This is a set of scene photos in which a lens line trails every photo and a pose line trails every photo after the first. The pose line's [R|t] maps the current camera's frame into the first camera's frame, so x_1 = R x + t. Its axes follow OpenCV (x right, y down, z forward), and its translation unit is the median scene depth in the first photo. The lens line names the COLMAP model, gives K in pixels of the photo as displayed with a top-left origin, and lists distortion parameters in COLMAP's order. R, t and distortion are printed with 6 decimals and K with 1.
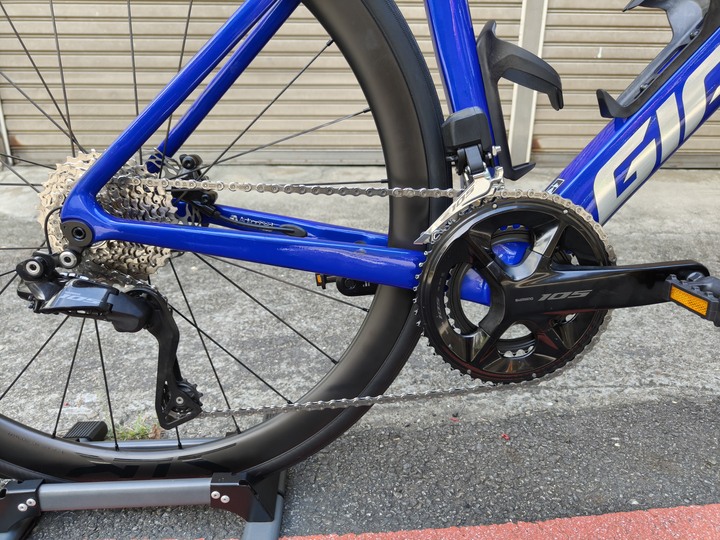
lens RADIAL K [[502.6, 0, 362.1], [0, 502.6, 271.0], [0, 0, 1]] dist [-0.002240, -0.000913]
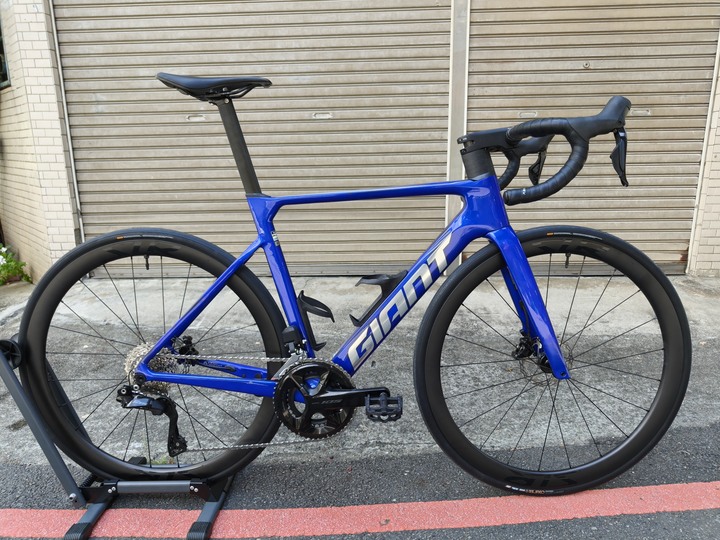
lens RADIAL K [[502.6, 0, 365.3], [0, 502.6, 272.6], [0, 0, 1]] dist [-0.002240, -0.000913]
pose [[0.997640, -0.007956, -0.068199, 0.660760], [0.000410, 0.993937, -0.109951, -0.273880], [0.068660, 0.109663, 0.991595, -1.320996]]
